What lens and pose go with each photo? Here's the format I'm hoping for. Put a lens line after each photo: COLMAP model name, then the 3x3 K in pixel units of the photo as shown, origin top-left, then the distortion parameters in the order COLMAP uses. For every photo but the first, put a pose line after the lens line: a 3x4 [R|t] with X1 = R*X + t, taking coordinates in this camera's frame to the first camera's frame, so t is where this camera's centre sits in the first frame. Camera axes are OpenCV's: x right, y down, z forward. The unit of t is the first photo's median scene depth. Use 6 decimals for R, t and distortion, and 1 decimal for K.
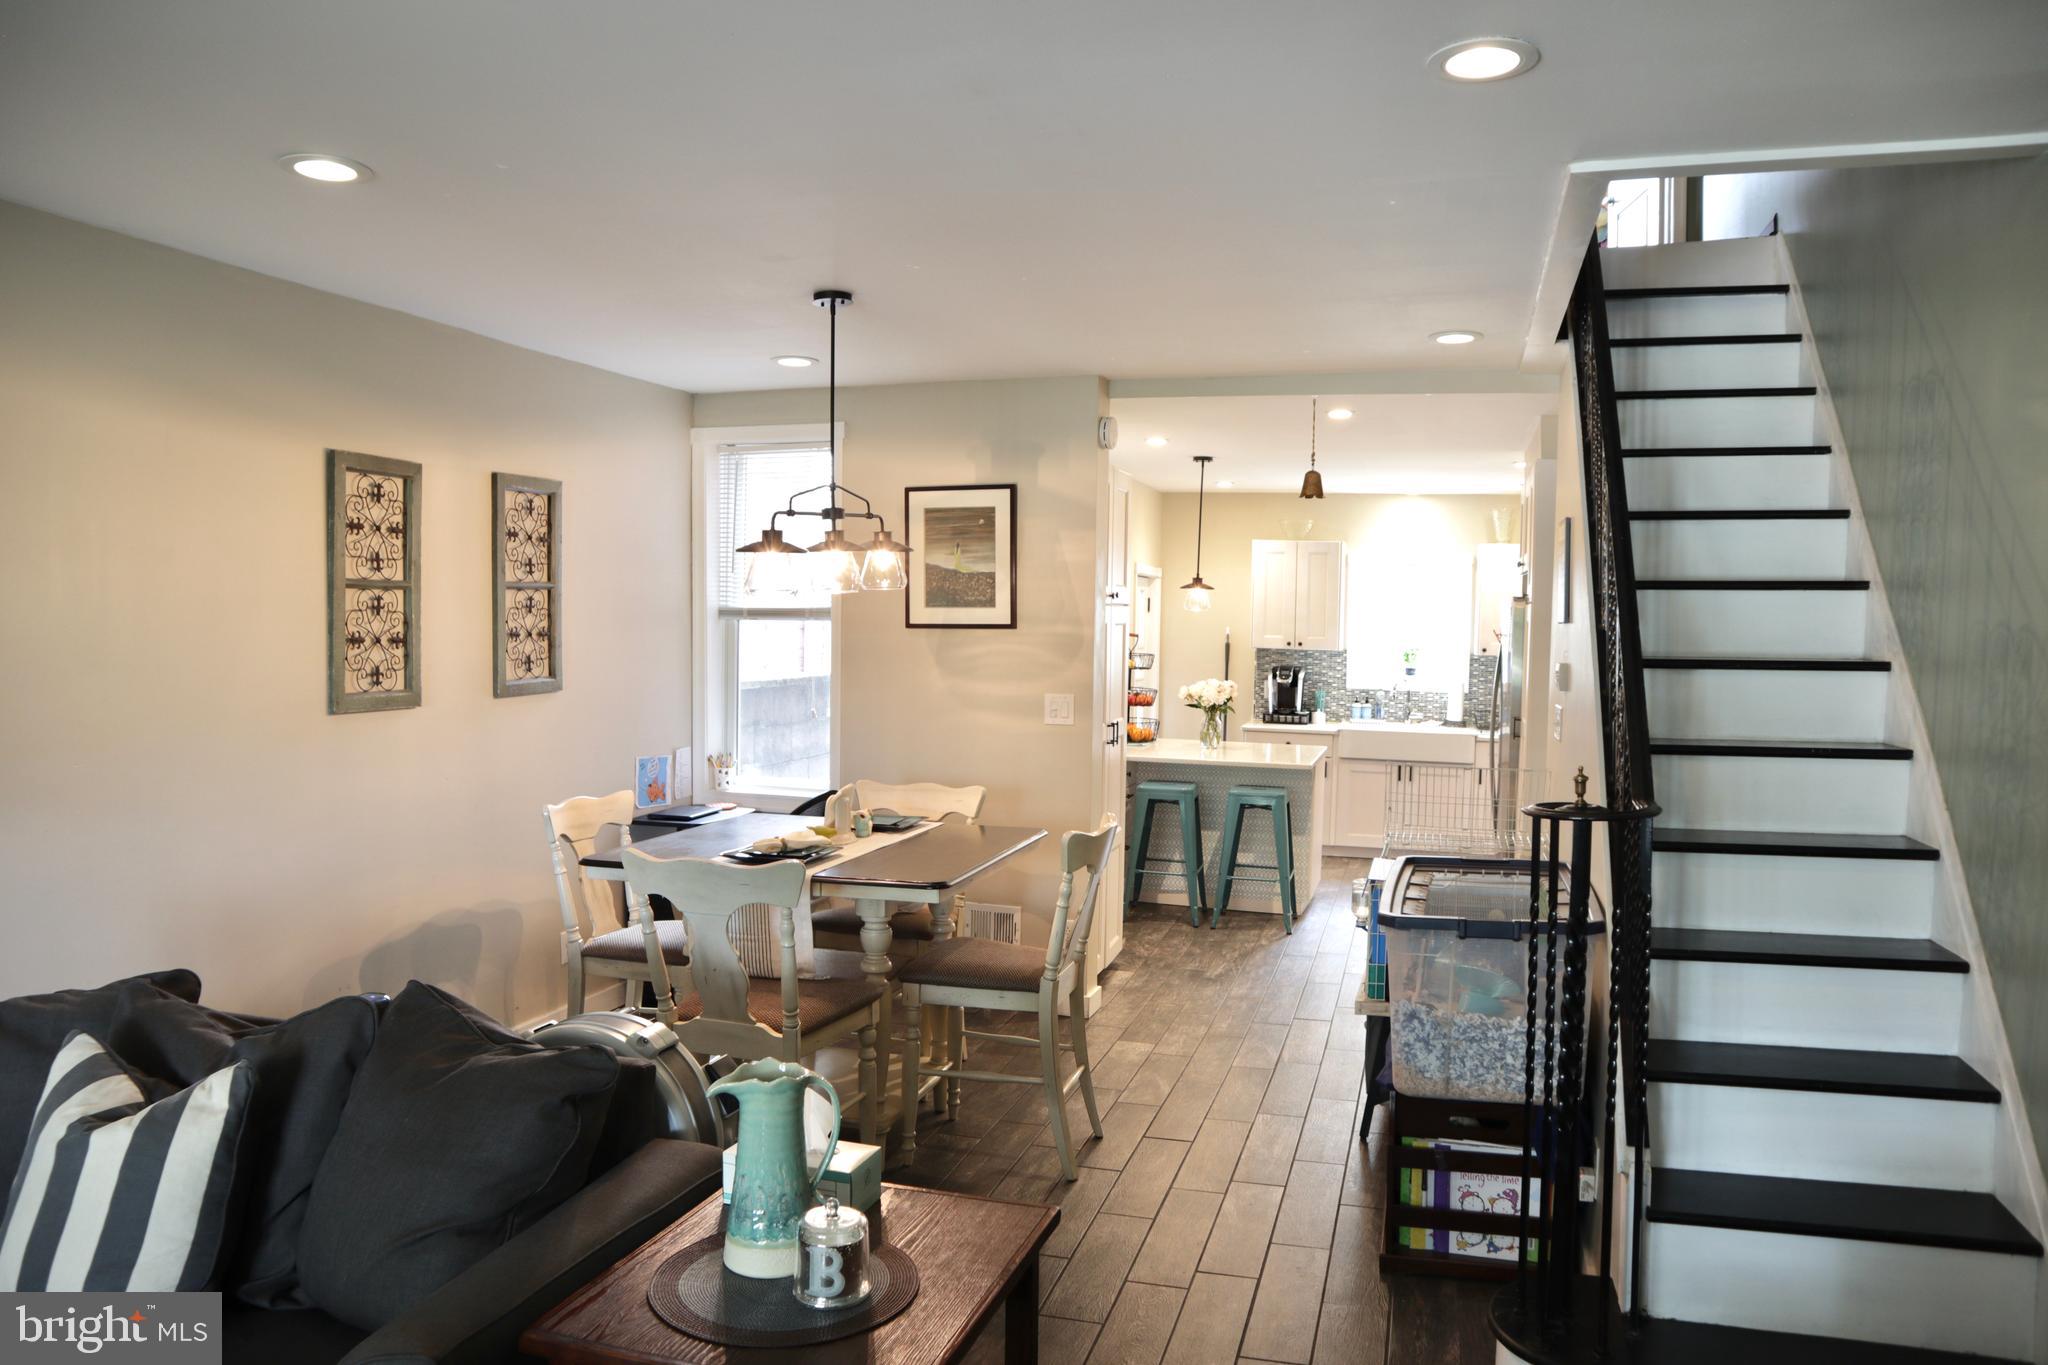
lens RADIAL K [[1436.3, 0, 1023.5], [0, 1436.3, 679.3], [0, 0, 1]] dist [-0.117185, 0.073120]
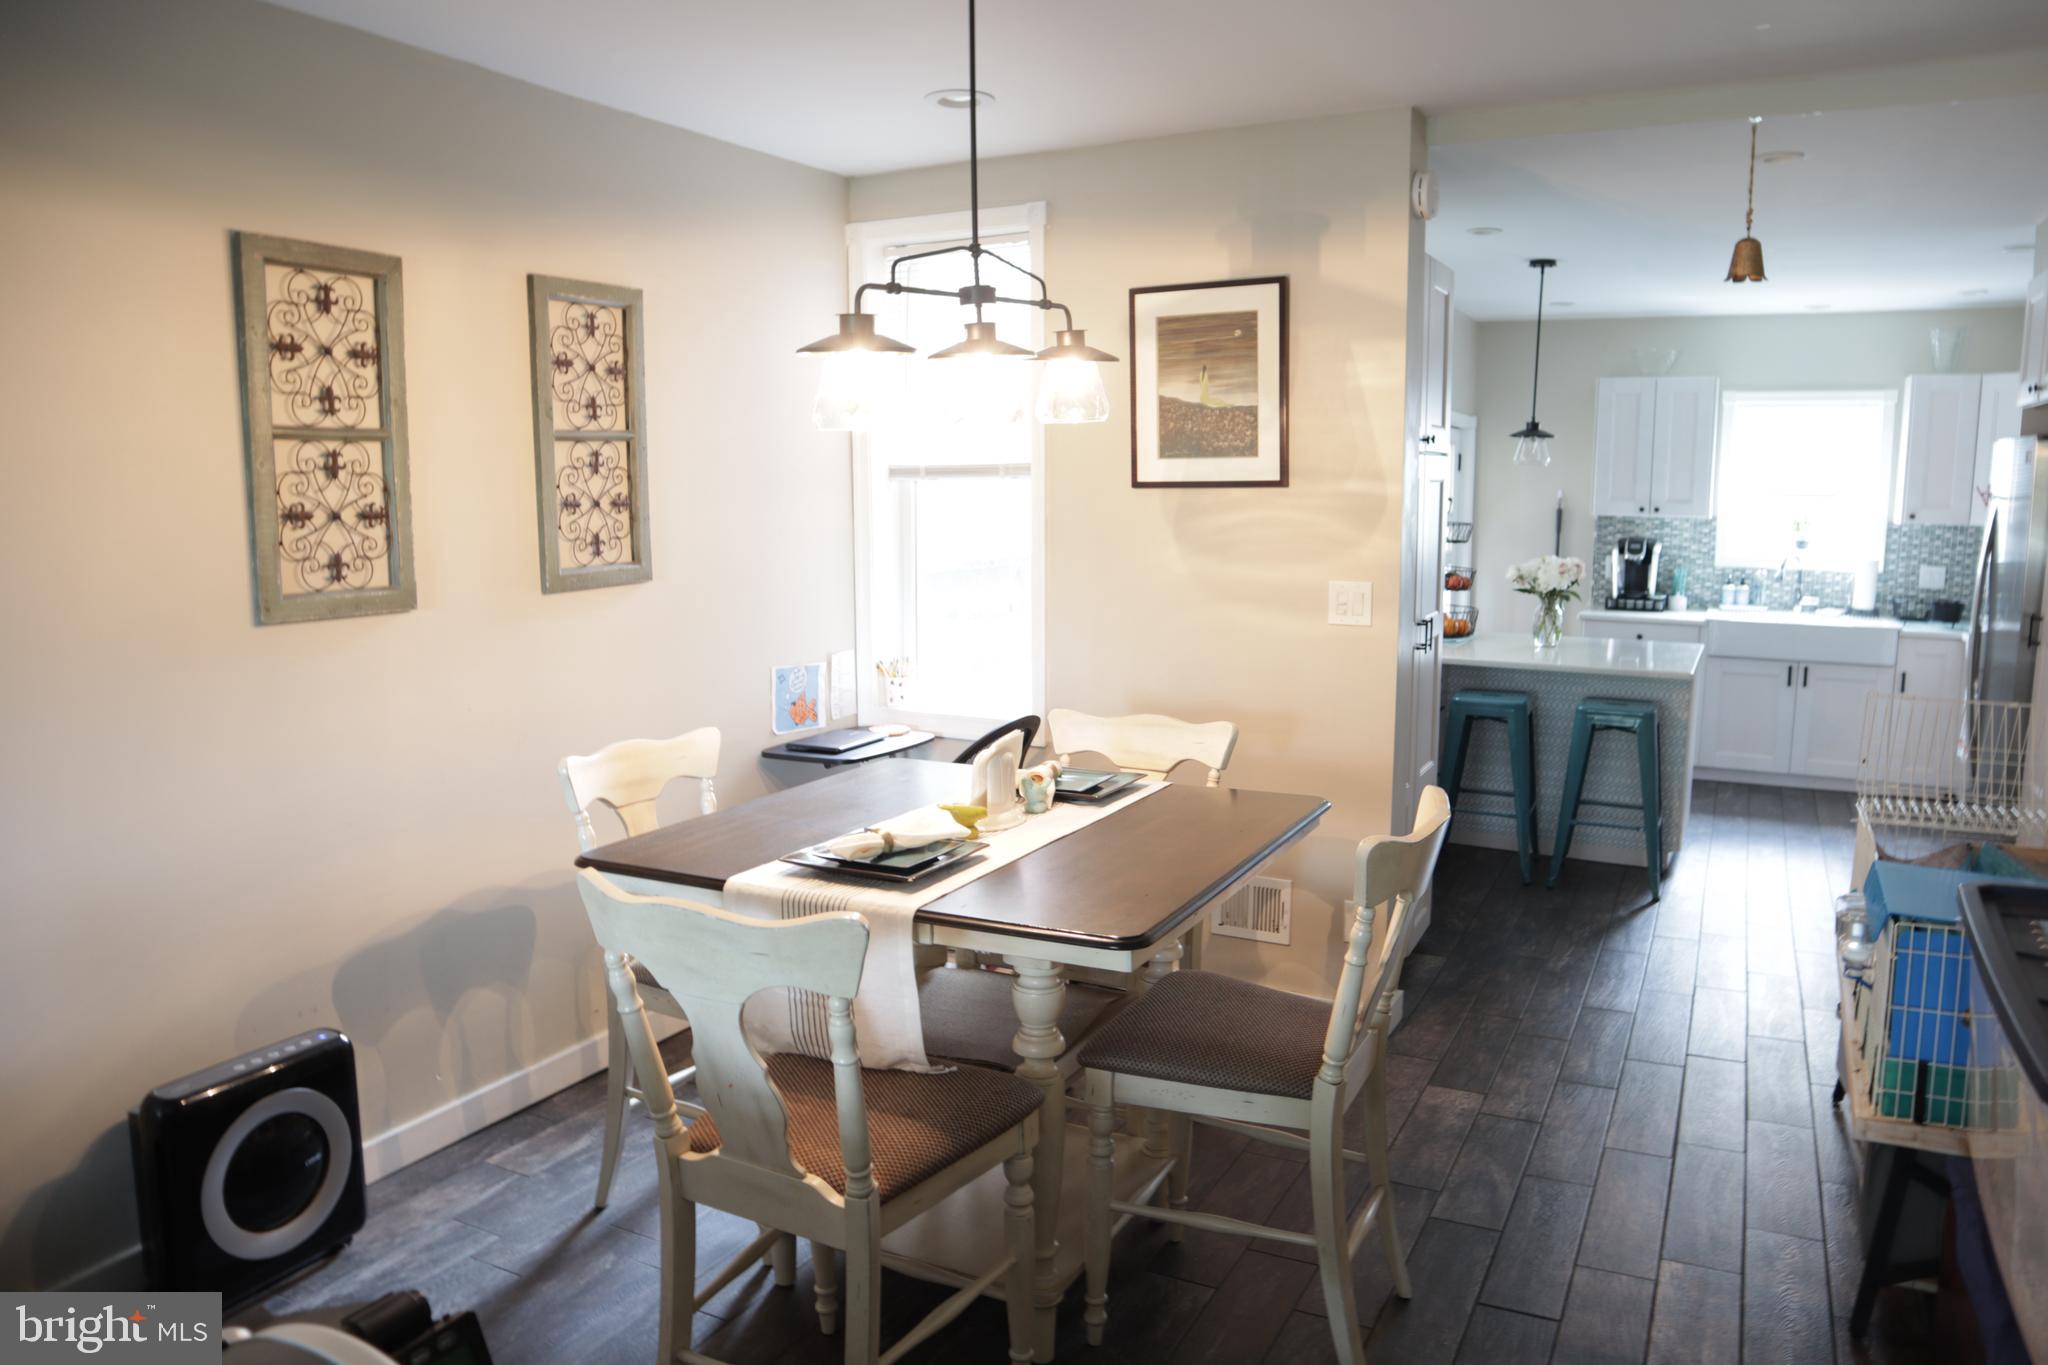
lens RADIAL K [[1436.3, 0, 1026.3], [0, 1436.3, 681.8], [0, 0, 1]] dist [-0.117185, 0.073120]
pose [[0.981355, 0.009572, -0.191964, 0.004977], [0.007798, 0.995954, 0.089526, -0.004893], [0.192044, -0.089354, 0.977310, 0.351166]]
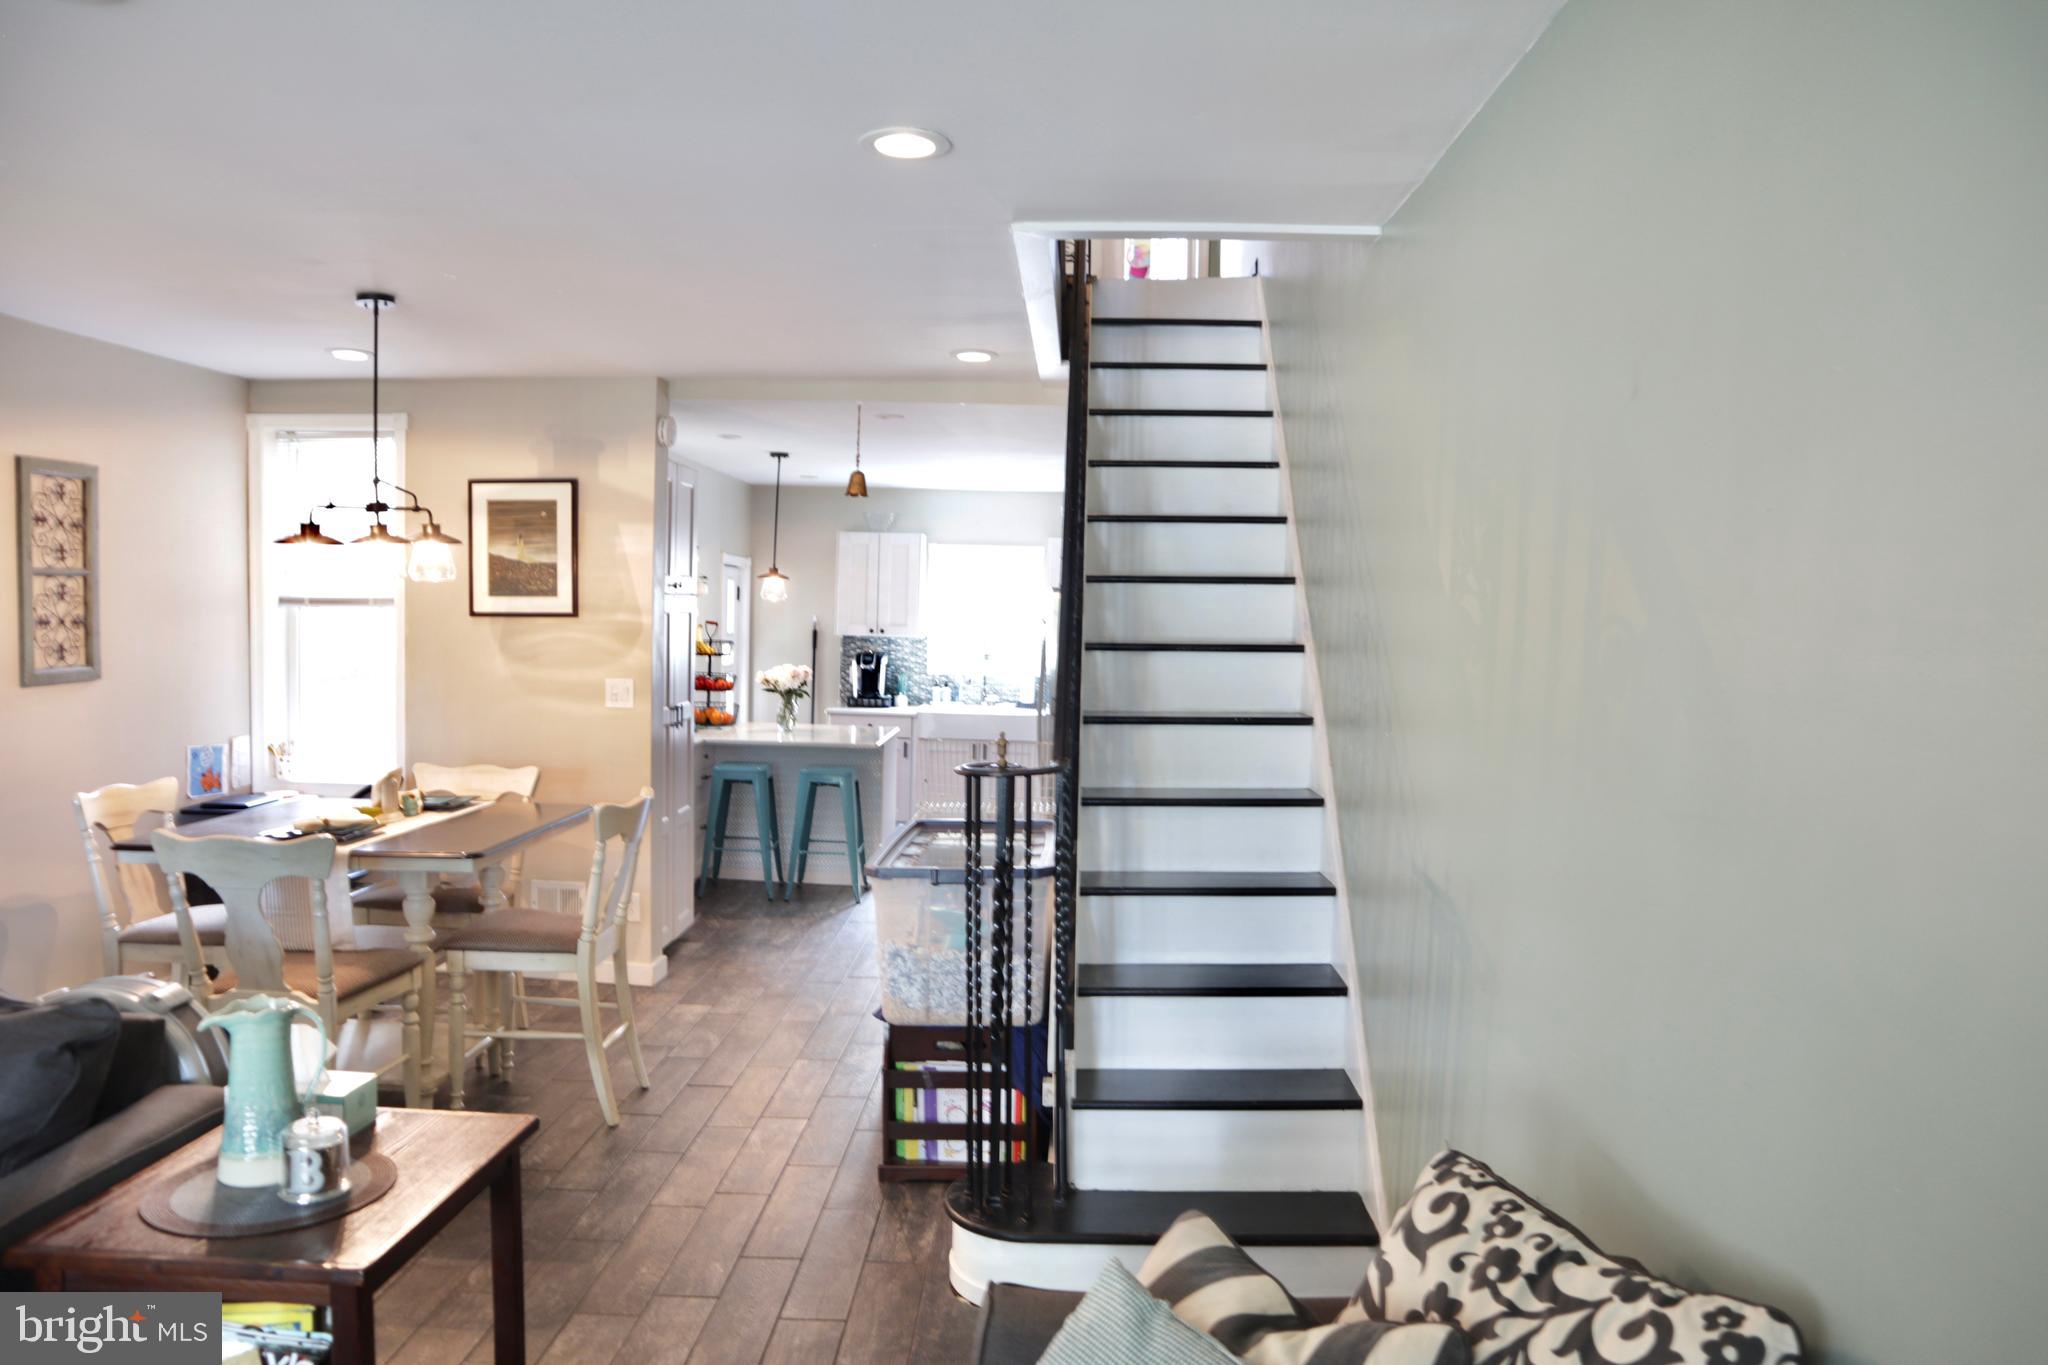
lens RADIAL K [[1436.3, 0, 1029.8], [0, 1436.3, 677.8], [0, 0, 1]] dist [-0.117185, 0.073120]
pose [[0.966665, -0.007929, 0.255923, 0.057609], [0.006015, 0.999948, 0.008258, 0.003033], [-0.255975, -0.006443, 0.966662, -0.100332]]
